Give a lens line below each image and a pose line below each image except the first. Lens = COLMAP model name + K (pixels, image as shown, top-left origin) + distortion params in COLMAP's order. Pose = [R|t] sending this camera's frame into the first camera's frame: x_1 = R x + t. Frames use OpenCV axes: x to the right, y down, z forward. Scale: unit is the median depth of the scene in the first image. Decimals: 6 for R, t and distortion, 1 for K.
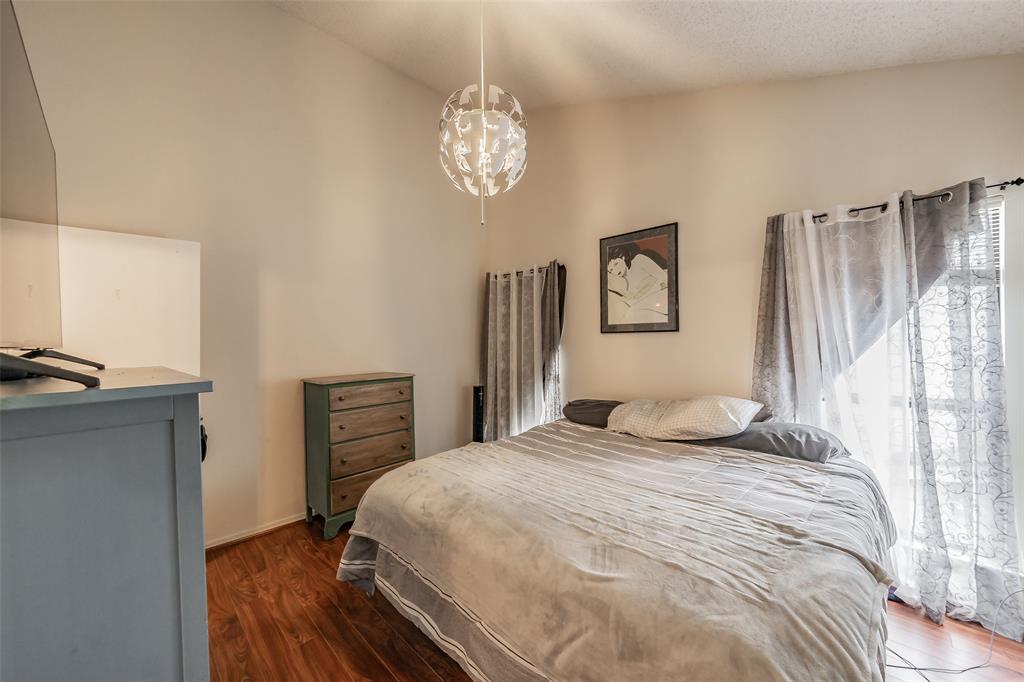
lens RADIAL K [[384.1, 0, 516.5], [0, 384.1, 340.3], [0, 0, 1]] dist [0.004057, 0.000322]
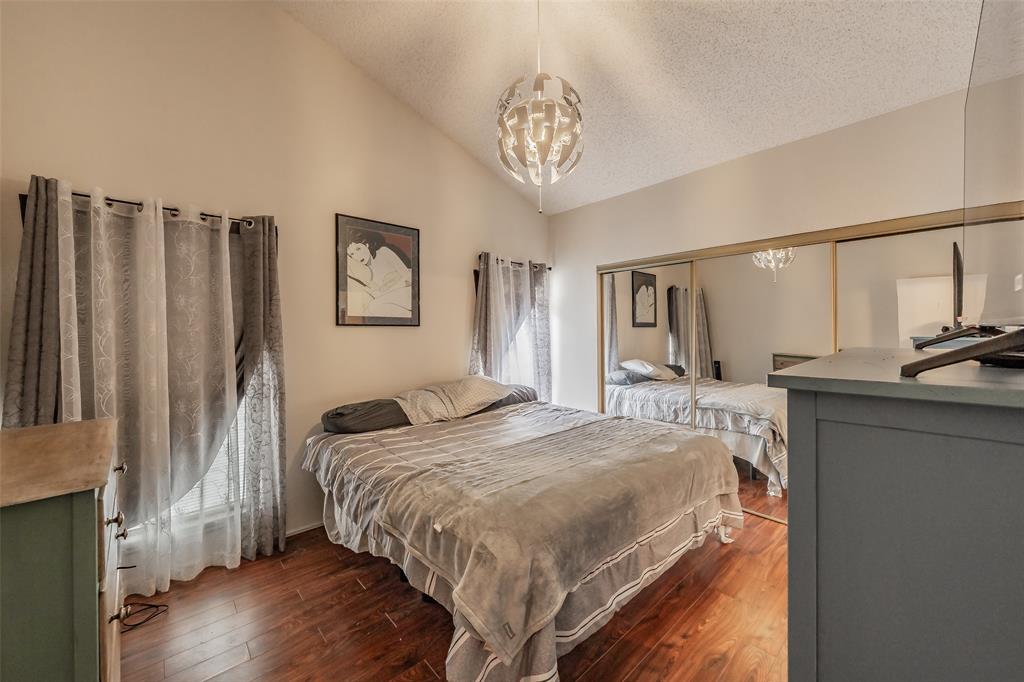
lens RADIAL K [[384.1, 0, 520.4], [0, 384.1, 336.8], [0, 0, 1]] dist [0.004057, 0.000322]
pose [[0.070974, 0.001360, 0.997477, -0.654080], [0.004836, 0.999987, -0.001708, 0.010604], [-0.997466, 0.004945, 0.070967, 0.600331]]
